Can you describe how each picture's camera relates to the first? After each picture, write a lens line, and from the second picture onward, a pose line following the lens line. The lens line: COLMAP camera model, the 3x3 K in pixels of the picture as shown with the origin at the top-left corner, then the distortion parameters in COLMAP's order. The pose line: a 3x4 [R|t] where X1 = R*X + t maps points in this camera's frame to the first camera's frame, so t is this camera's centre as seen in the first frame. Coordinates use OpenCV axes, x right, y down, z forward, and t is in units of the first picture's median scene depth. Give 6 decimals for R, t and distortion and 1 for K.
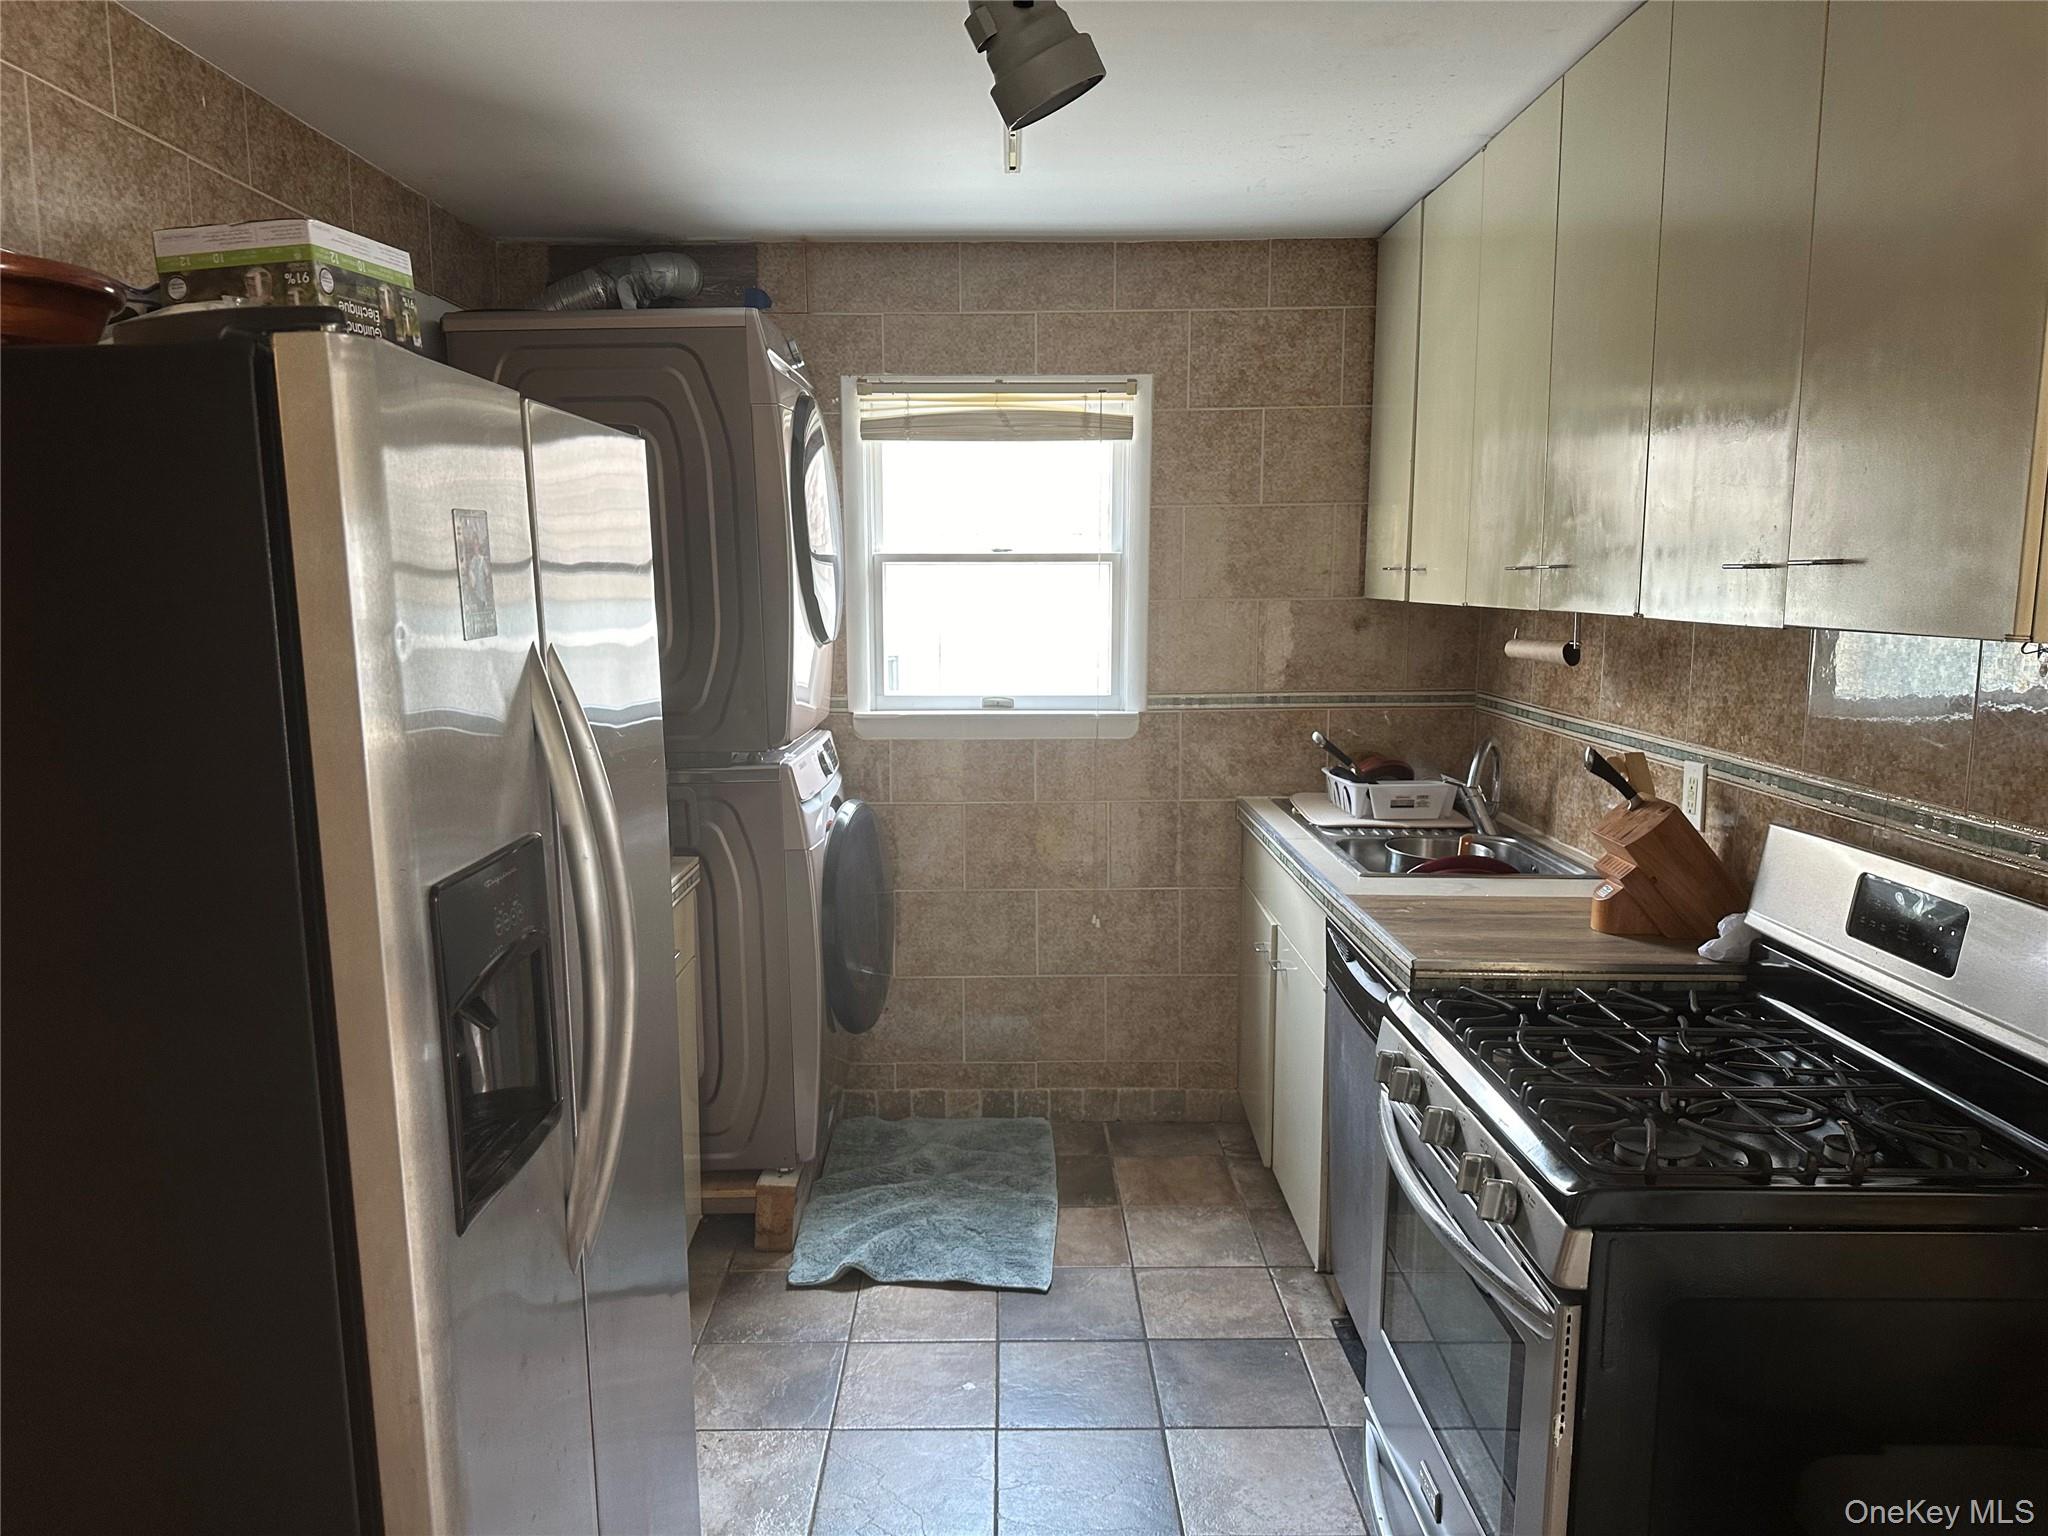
lens RADIAL K [[1348.4, 0, 1022.4], [0, 1348.4, 786.1], [0, 0, 1]] dist [0.103349, -0.122416]
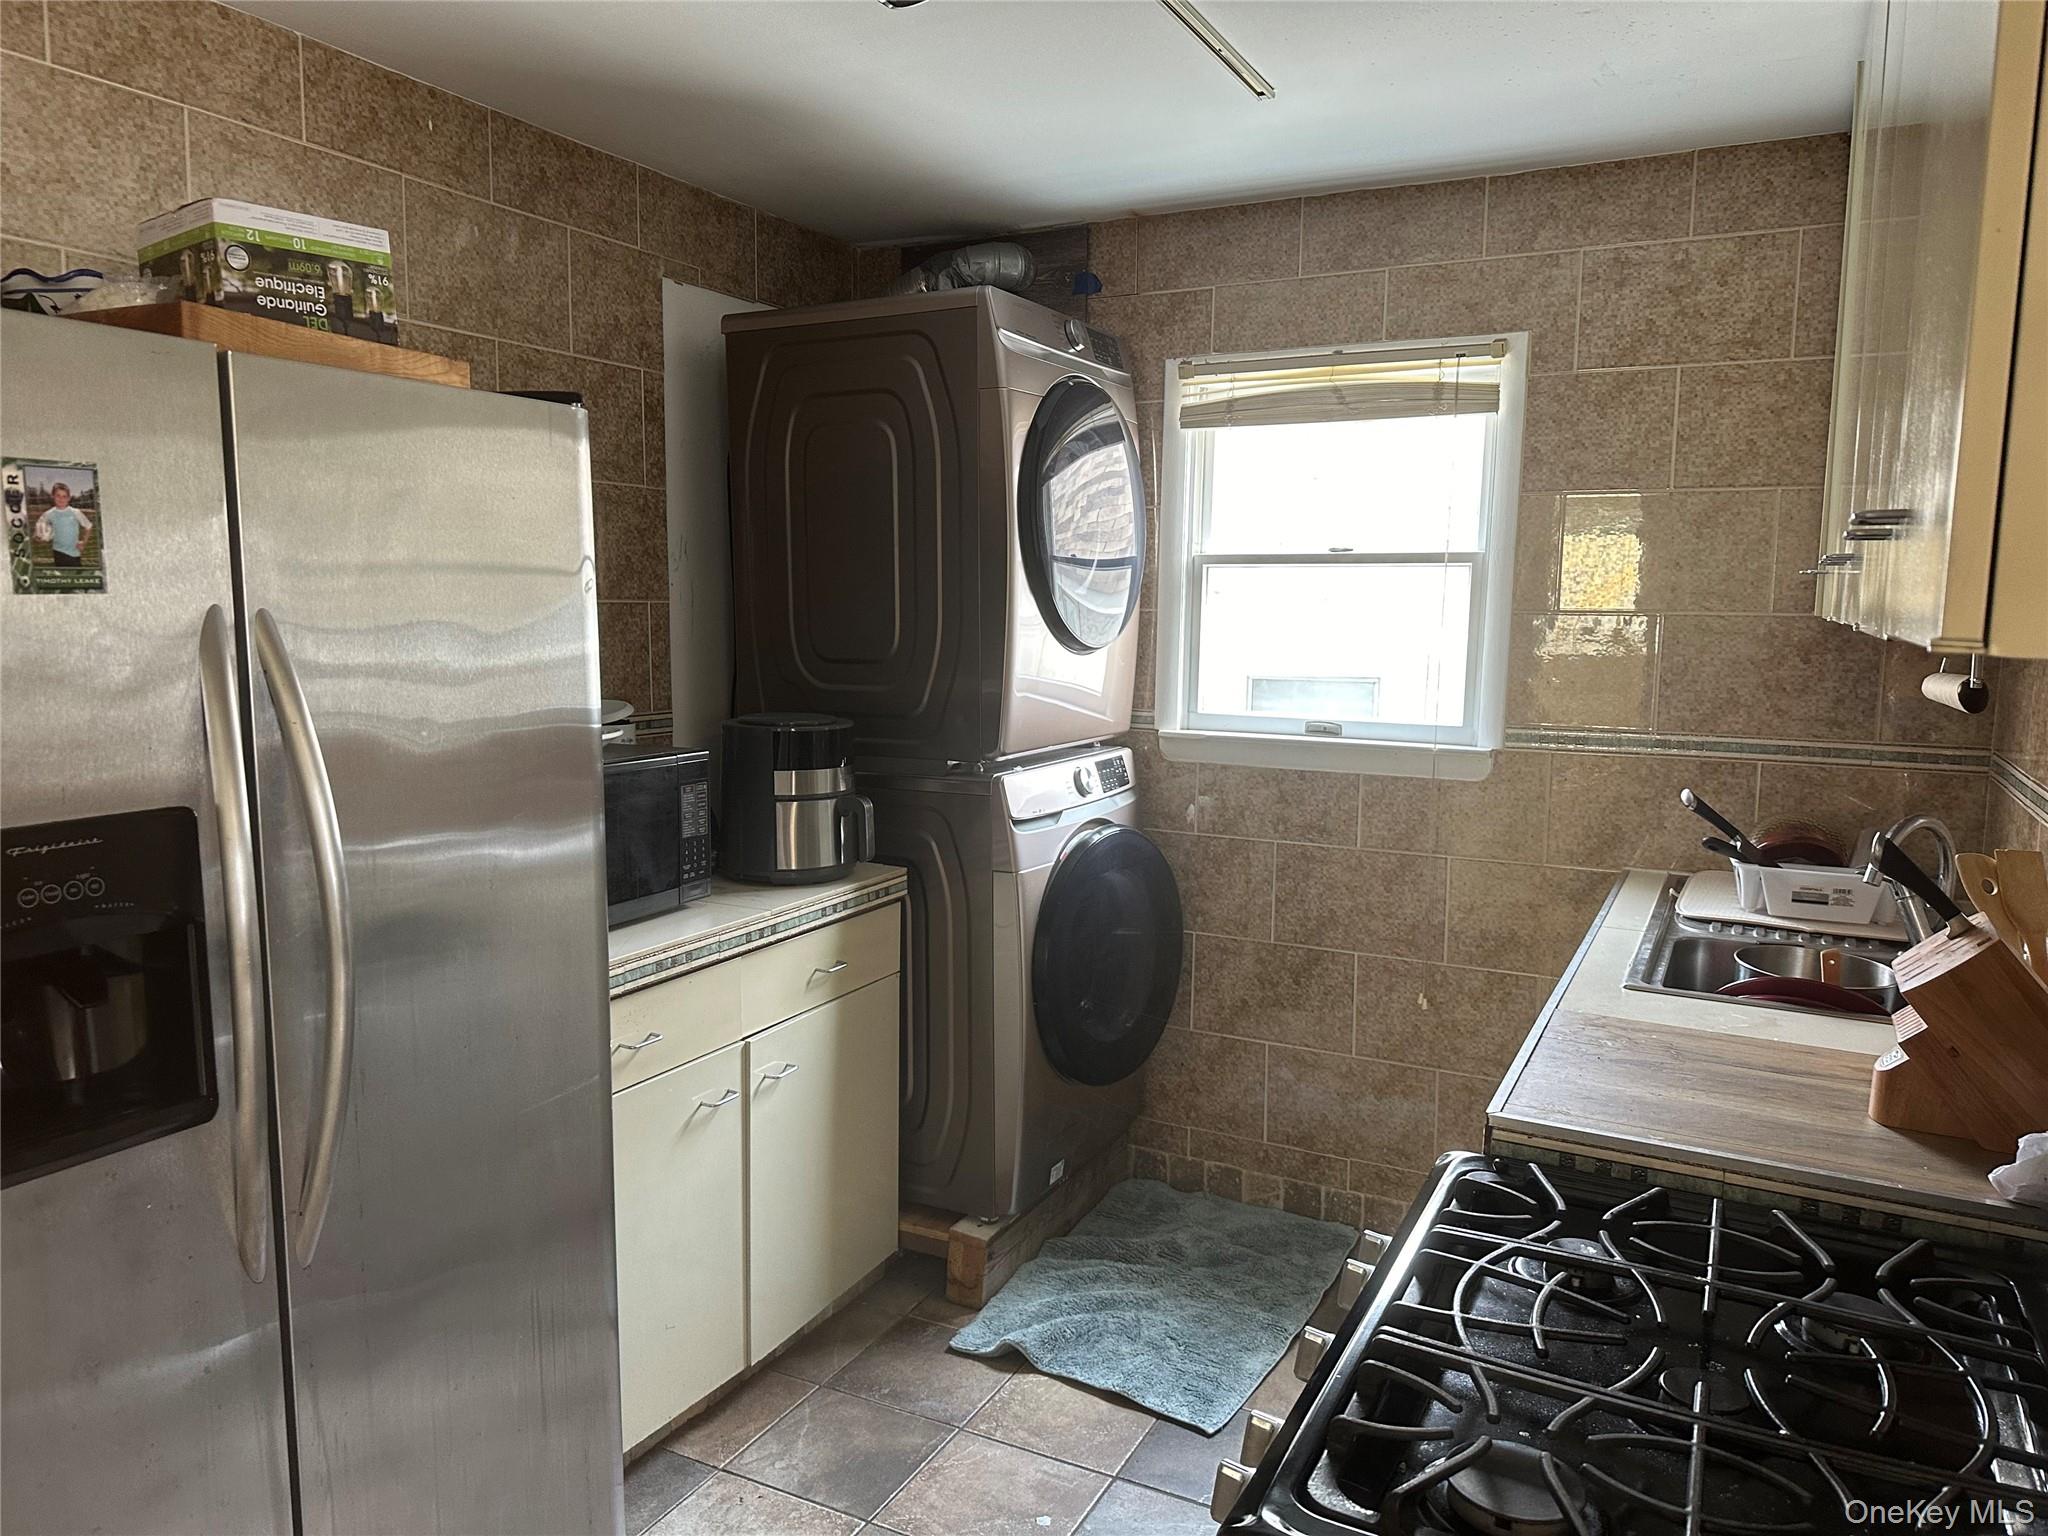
lens RADIAL K [[1383.4, 0, 1012.2], [0, 1383.4, 774.2], [0, 0, 1]] dist [0.027138, -0.042309]
pose [[0.893194, 0.072805, -0.443738, 0.206915], [-0.085268, 0.996325, -0.008166, -0.009521], [0.441512, 0.045131, 0.896119, 0.141853]]
